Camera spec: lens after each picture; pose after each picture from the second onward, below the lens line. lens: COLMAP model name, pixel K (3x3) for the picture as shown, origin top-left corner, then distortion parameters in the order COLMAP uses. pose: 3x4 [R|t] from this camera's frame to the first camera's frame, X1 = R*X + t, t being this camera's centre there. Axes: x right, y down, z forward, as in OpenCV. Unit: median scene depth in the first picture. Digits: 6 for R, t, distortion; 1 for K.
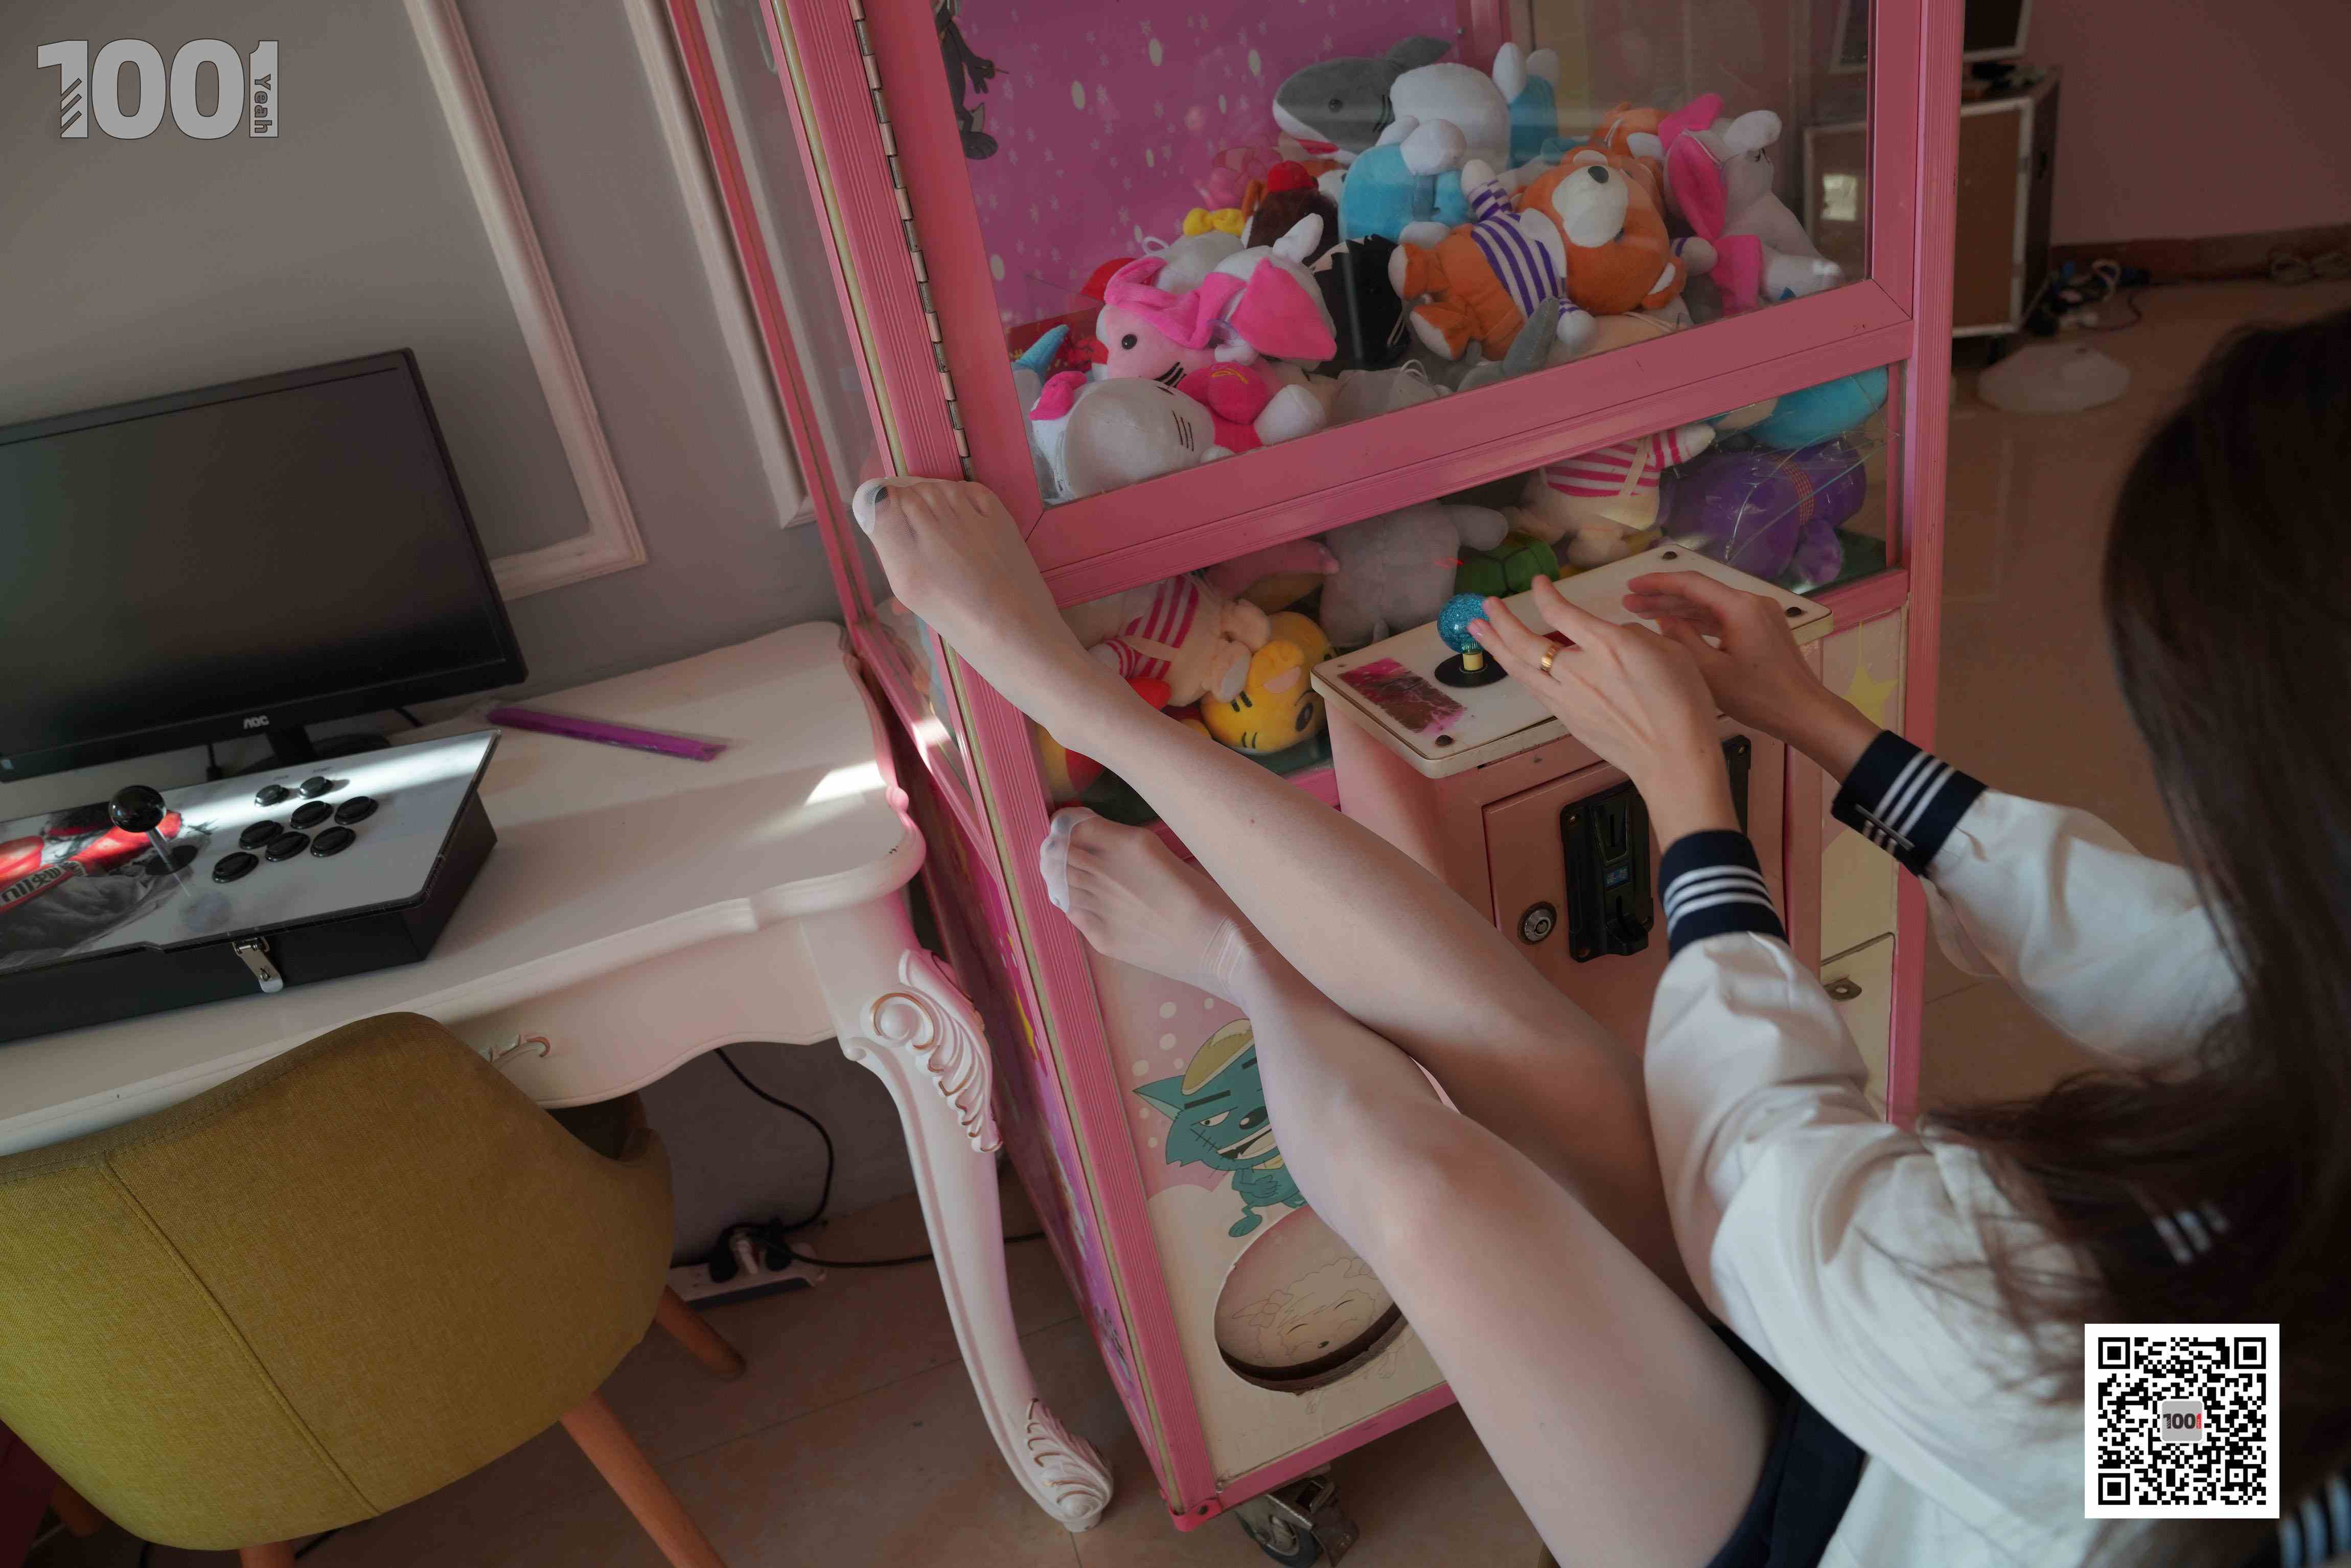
lens RADIAL K [[1617.9, 0, 1179.7], [0, 1617.9, 781.8], [0, 0, 1]] dist [-0.015678, -0.002763]
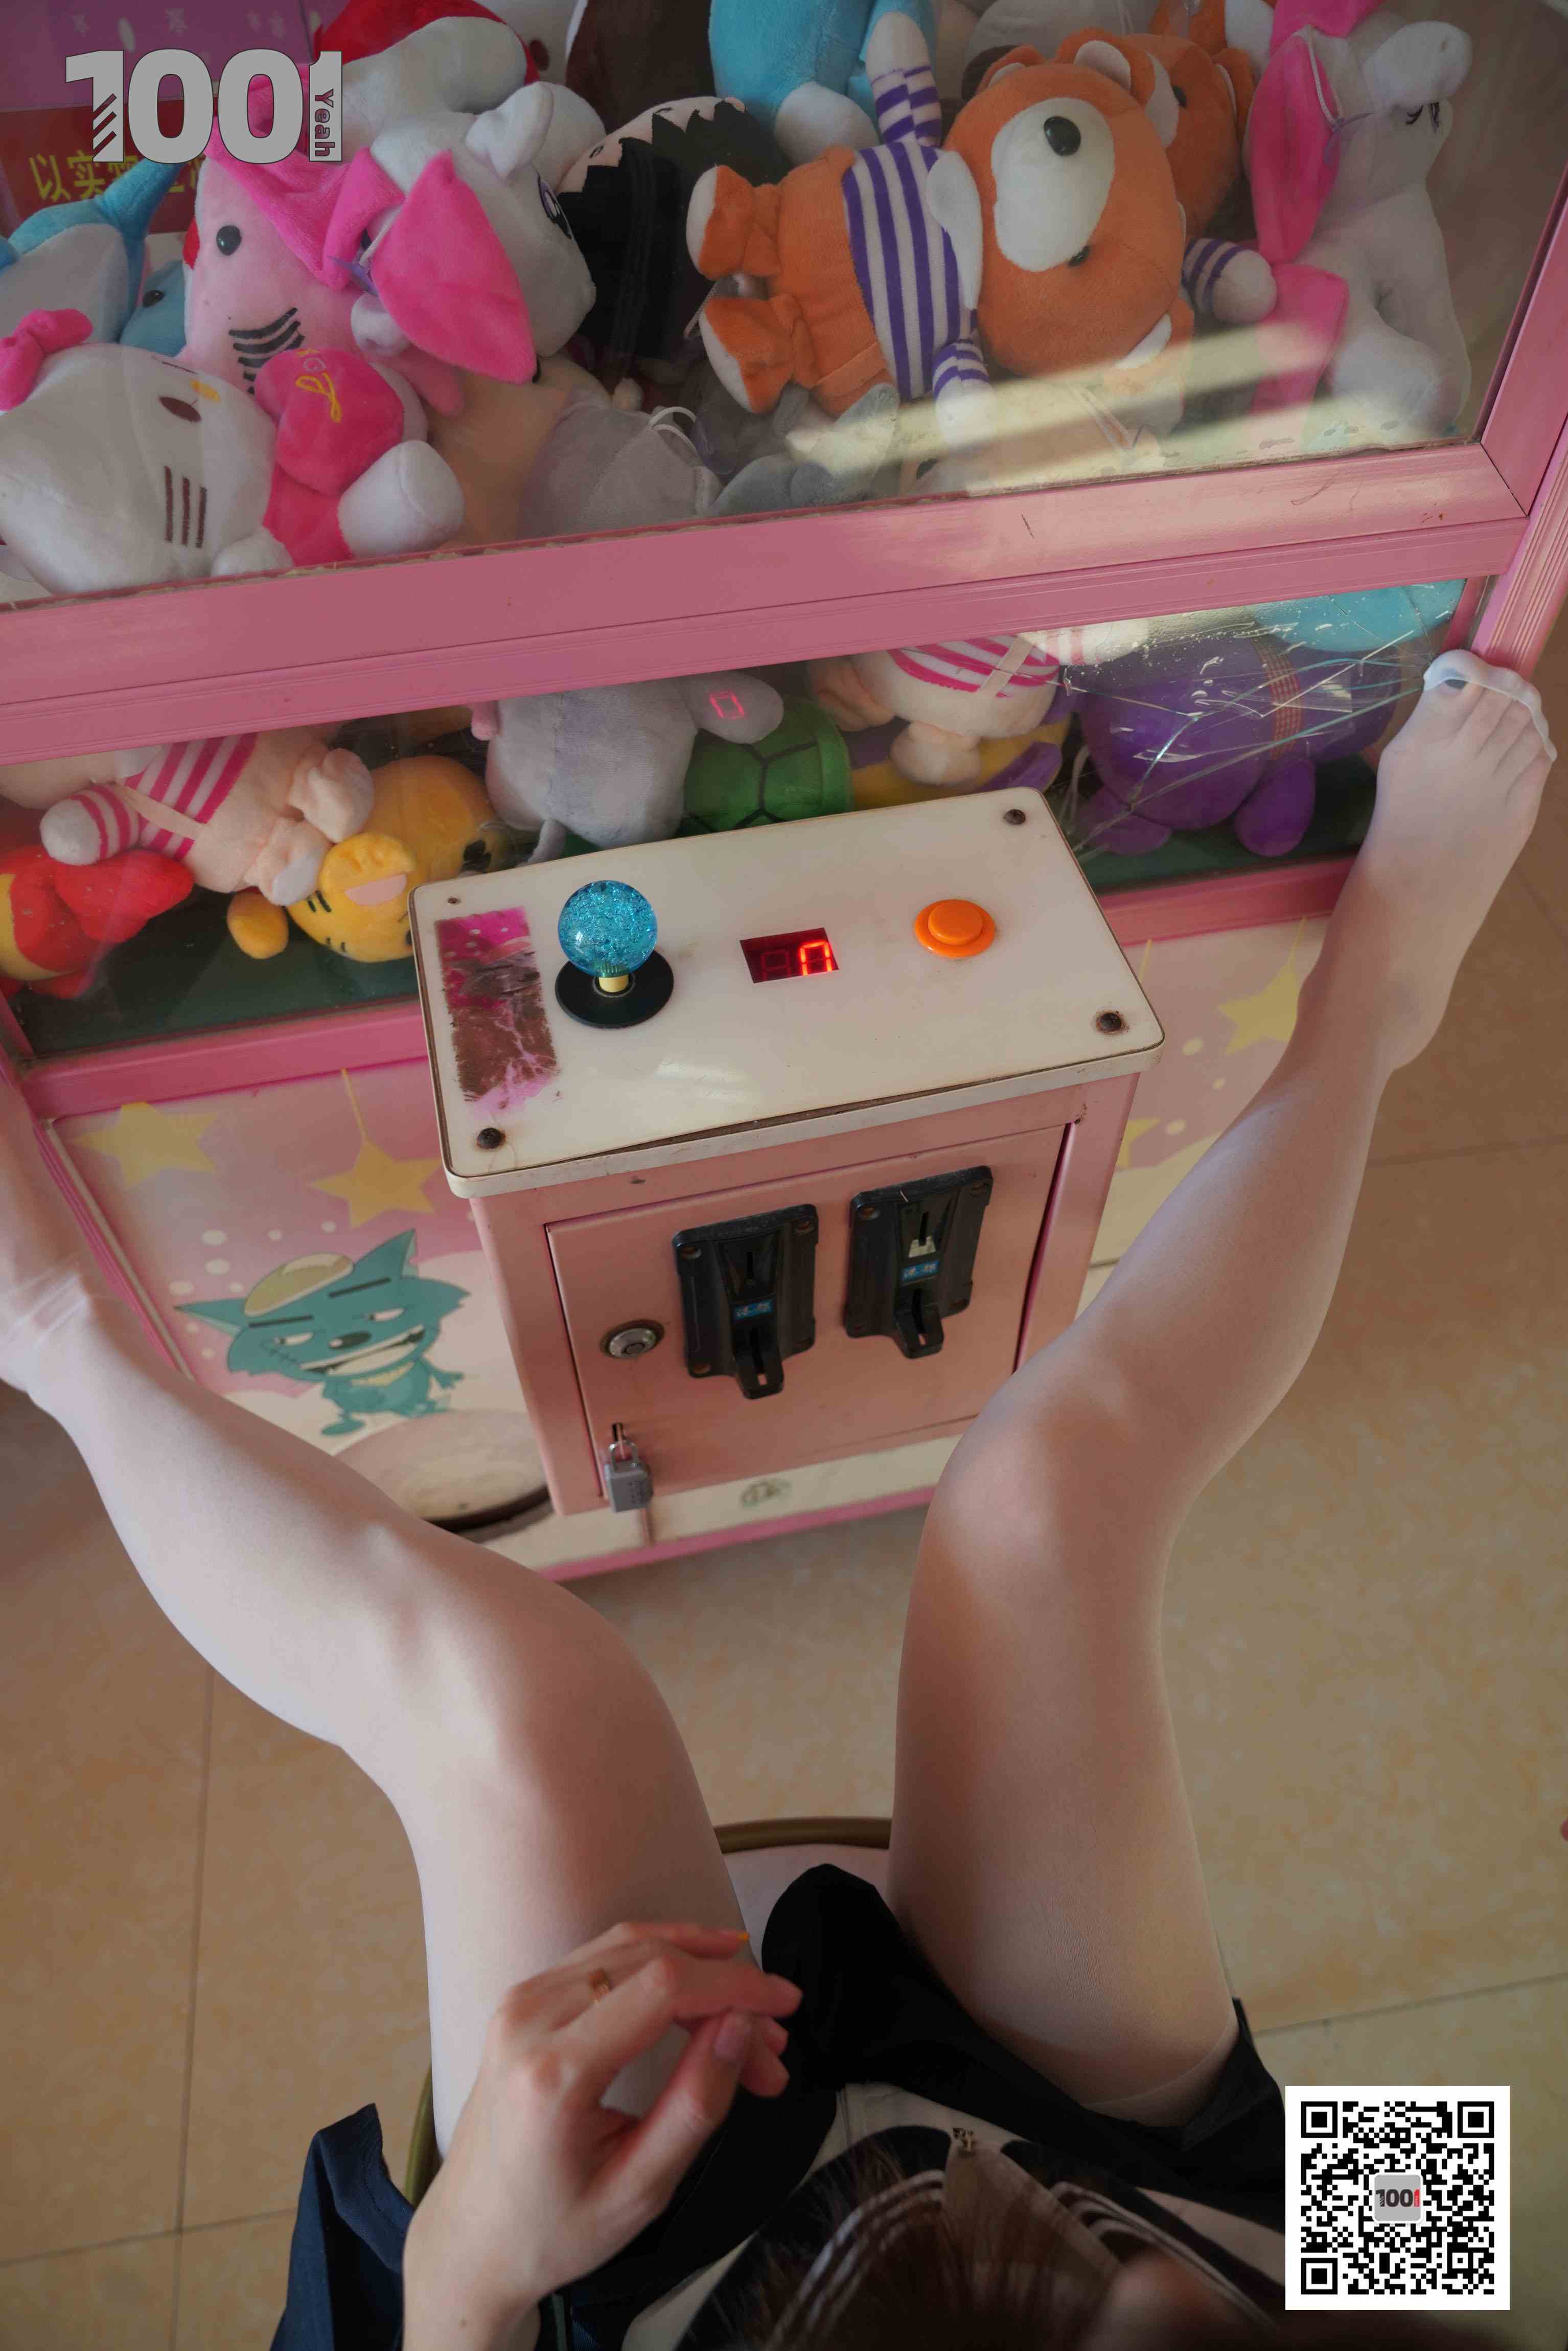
lens RADIAL K [[1617.9, 0, 753.1], [0, 1617.9, 1181.9], [0, 0, 1]] dist [-0.015678, -0.002763]
pose [[0.974423, 0.221154, 0.039876, 0.208259], [-0.217278, 0.881907, 0.418366, -0.260780], [0.057356, -0.416329, 0.907403, 0.344655]]
